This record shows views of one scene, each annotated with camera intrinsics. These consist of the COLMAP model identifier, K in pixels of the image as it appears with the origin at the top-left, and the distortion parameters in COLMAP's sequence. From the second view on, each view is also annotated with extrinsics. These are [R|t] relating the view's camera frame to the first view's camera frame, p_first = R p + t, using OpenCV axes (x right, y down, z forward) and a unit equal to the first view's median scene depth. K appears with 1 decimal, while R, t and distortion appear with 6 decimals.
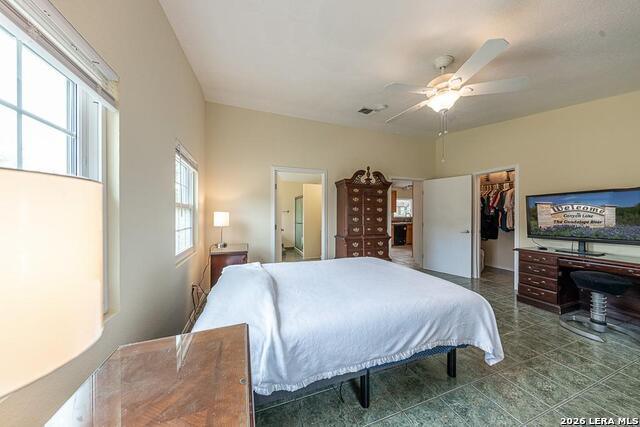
lens RADIAL K [[210.3, 0, 319.7], [0, 210.3, 214.2], [0, 0, 1]] dist [0.000519, -0.000078]
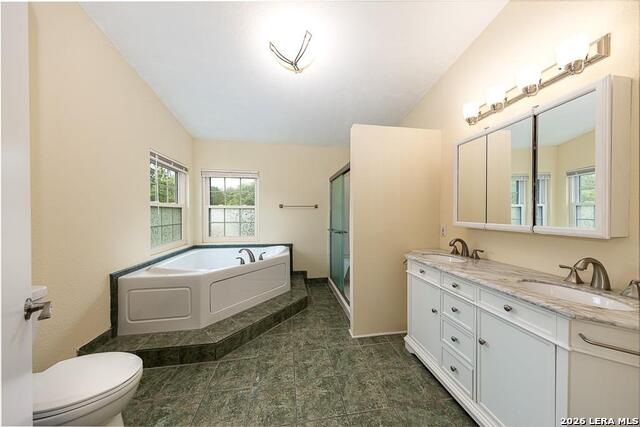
lens RADIAL K [[210.3, 0, 320.0], [0, 210.3, 214.5], [0, 0, 1]] dist [0.000519, -0.000078]
pose [[0.990246, 0.001438, -0.139325, -0.074222], [-0.000751, 0.999987, 0.004981, 0.004709], [0.139330, -0.004827, 0.990234, 0.526986]]
